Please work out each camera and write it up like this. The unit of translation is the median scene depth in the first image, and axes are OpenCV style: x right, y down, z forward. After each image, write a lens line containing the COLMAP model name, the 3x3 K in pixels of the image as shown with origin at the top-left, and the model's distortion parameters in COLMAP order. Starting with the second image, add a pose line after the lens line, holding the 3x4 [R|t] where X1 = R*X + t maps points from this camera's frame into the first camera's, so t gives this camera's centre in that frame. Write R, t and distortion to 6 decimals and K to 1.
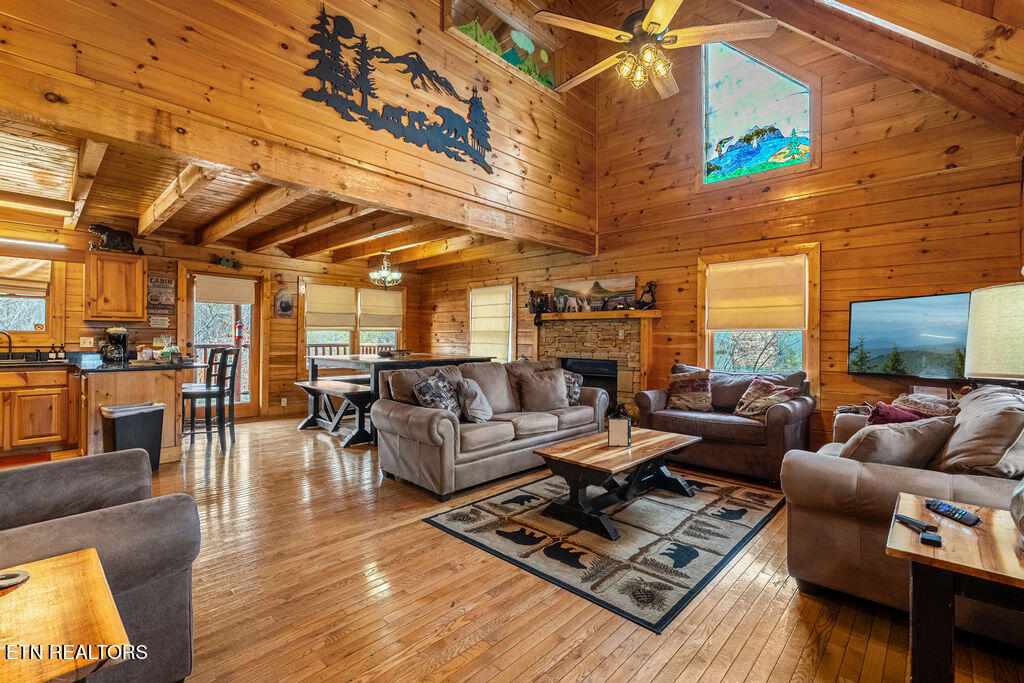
lens RADIAL K [[453.7, 0, 511.1], [0, 453.7, 338.1], [0, 0, 1]] dist [-0.004297, -0.000137]
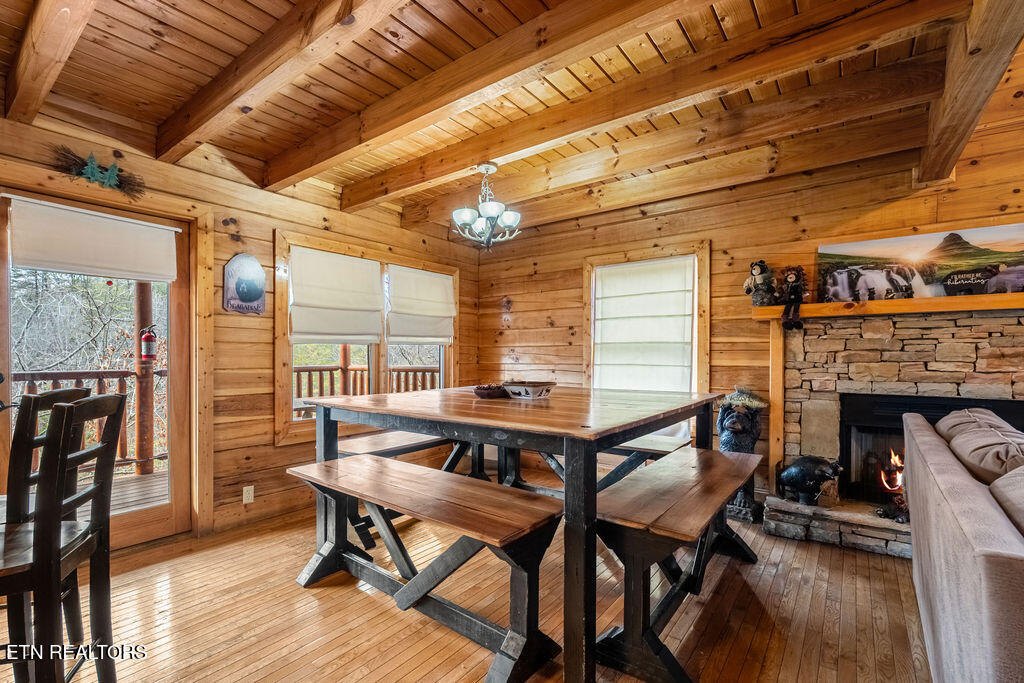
lens RADIAL K [[453.7, 0, 509.0], [0, 453.7, 364.0], [0, 0, 1]] dist [-0.004297, -0.000137]
pose [[0.993295, -0.010157, 0.115160, -0.303195], [0.008099, 0.999799, 0.018325, -0.000671], [-0.115323, -0.017269, 0.993178, 0.536515]]
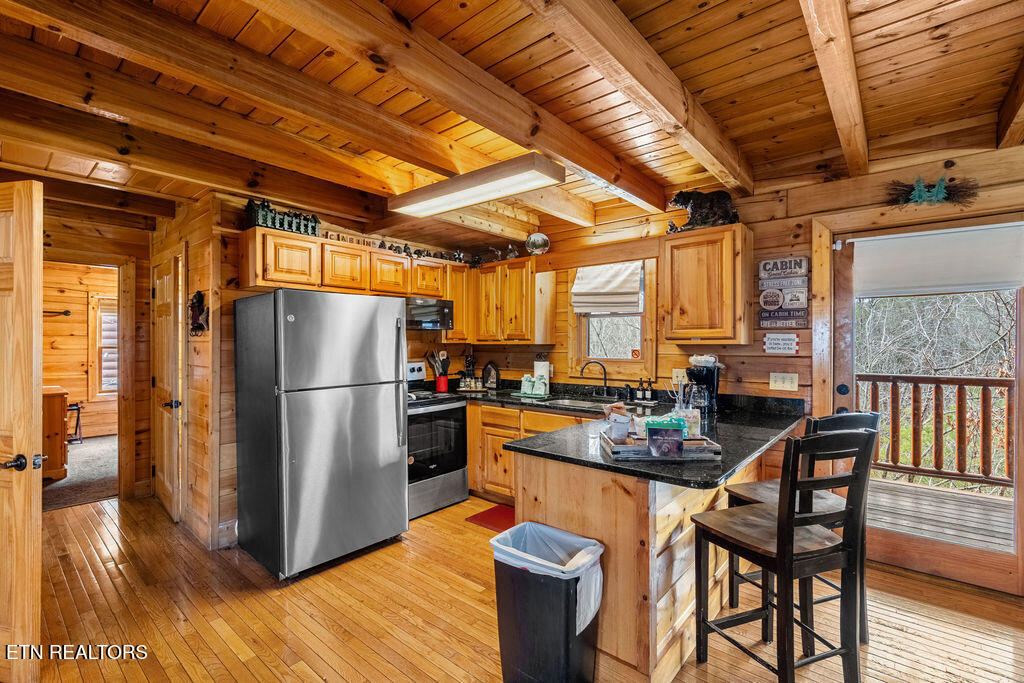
lens RADIAL K [[453.7, 0, 510.5], [0, 453.7, 344.0], [0, 0, 1]] dist [-0.004297, -0.000137]
pose [[0.046454, -0.006010, -0.998902, -0.235649], [-0.000568, 0.999982, -0.006043, -0.028181], [0.998920, 0.000848, 0.046450, 0.591028]]
